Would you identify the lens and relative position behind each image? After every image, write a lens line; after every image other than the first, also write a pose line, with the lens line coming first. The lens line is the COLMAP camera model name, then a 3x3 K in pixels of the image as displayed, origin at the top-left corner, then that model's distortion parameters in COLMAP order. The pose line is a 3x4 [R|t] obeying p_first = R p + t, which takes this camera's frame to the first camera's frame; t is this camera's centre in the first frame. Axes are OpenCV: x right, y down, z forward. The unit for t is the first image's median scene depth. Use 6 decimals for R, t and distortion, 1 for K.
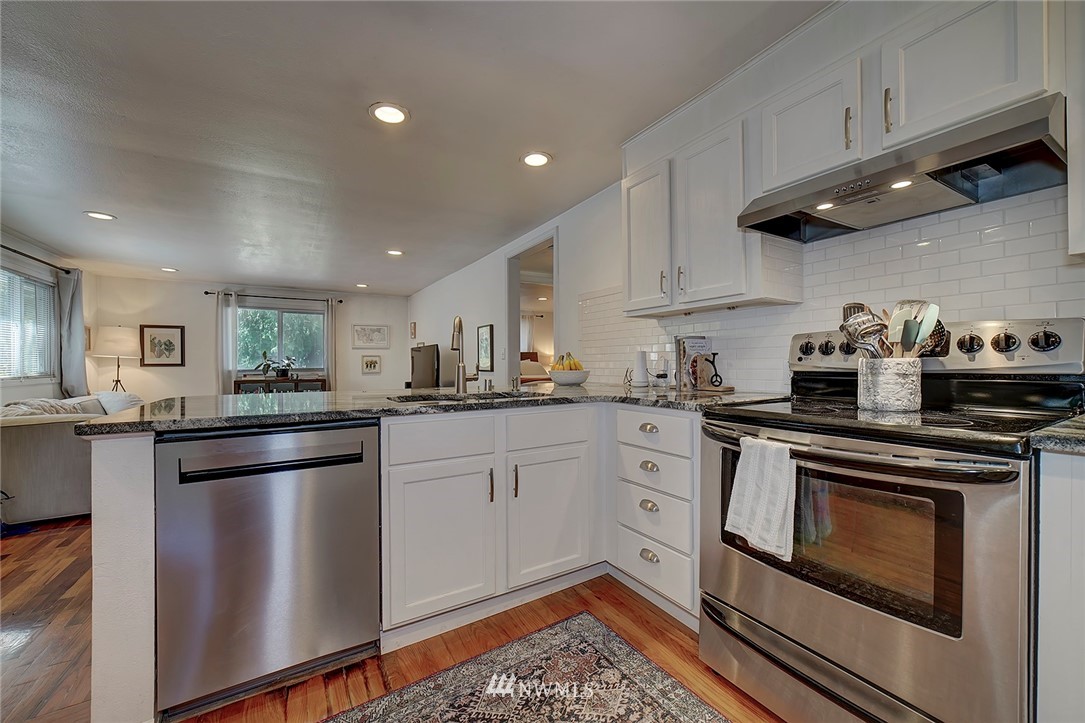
lens RADIAL K [[425.1, 0, 511.5], [0, 425.1, 364.6], [0, 0, 1]] dist [-0.001324, 0.004989]
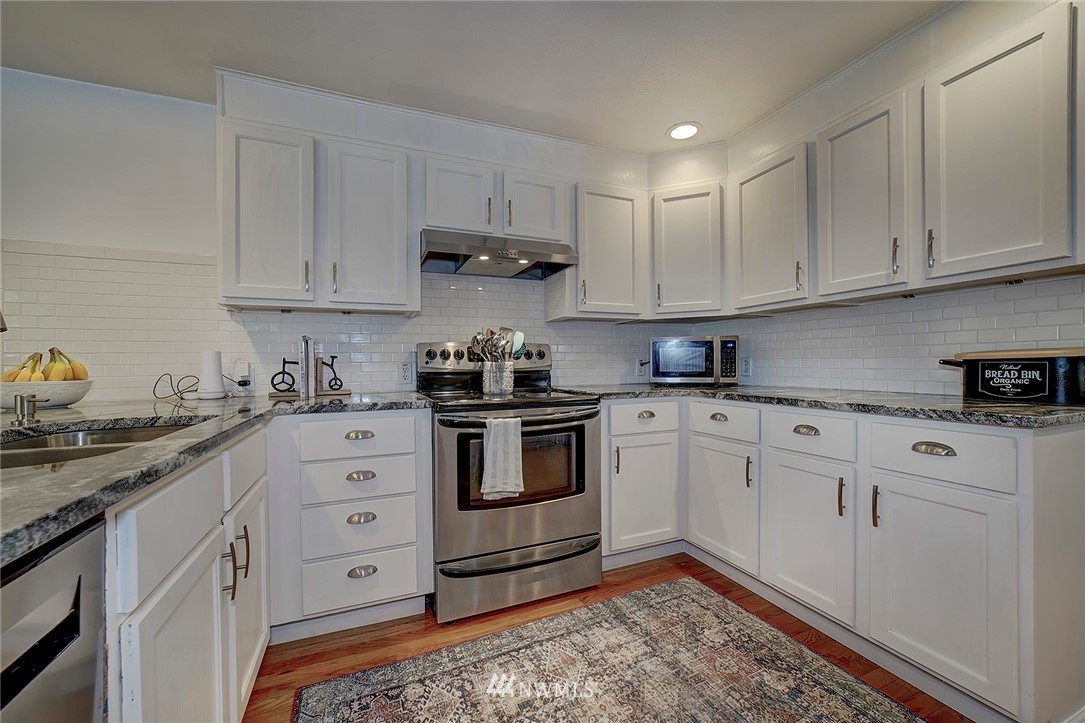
lens RADIAL K [[410.0, 0, 582.4], [0, 410.0, 370.3], [0, 0, 1]] dist [-0.000279, 0.000032]
pose [[0.082290, -0.007104, 0.996583, -0.520653], [0.012838, 0.999899, 0.006067, 0.008905], [-0.996526, 0.012295, 0.082373, 0.434196]]
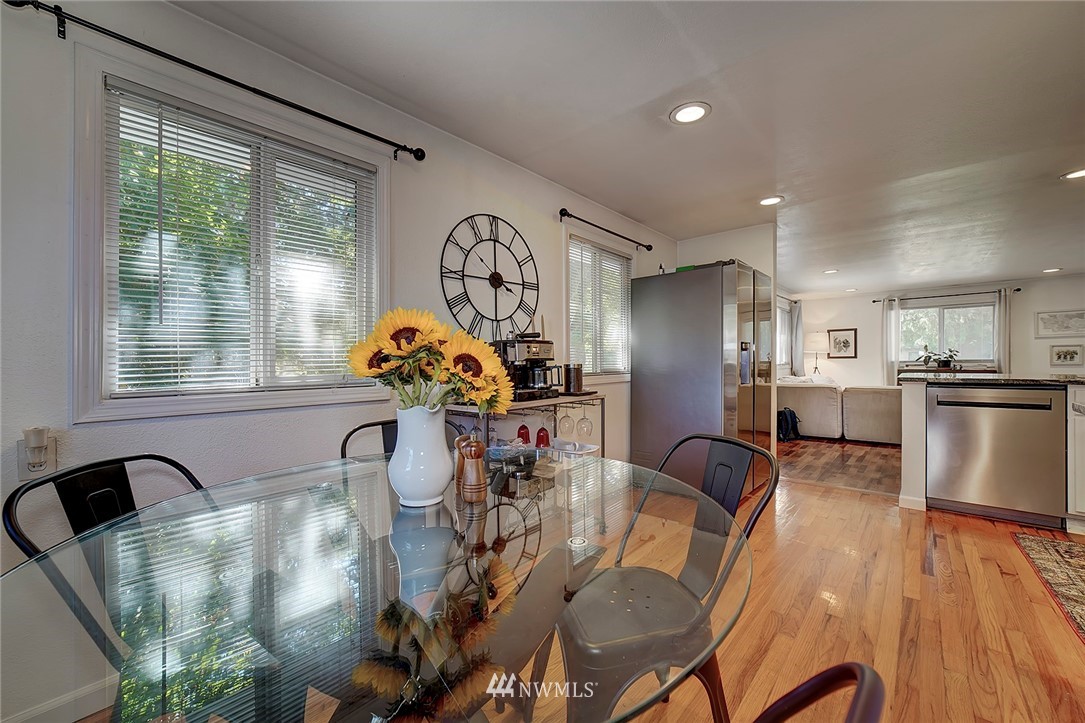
lens RADIAL K [[434.5, 0, 542.5], [0, 434.5, 361.5], [0, 0, 1]] dist [-0.000824, 0.005869]
pose [[0.364837, 0.002233, -0.931069, 0.442961], [0.005341, 0.999976, 0.004491, 0.009488], [0.931056, -0.006611, 0.364816, -1.254749]]
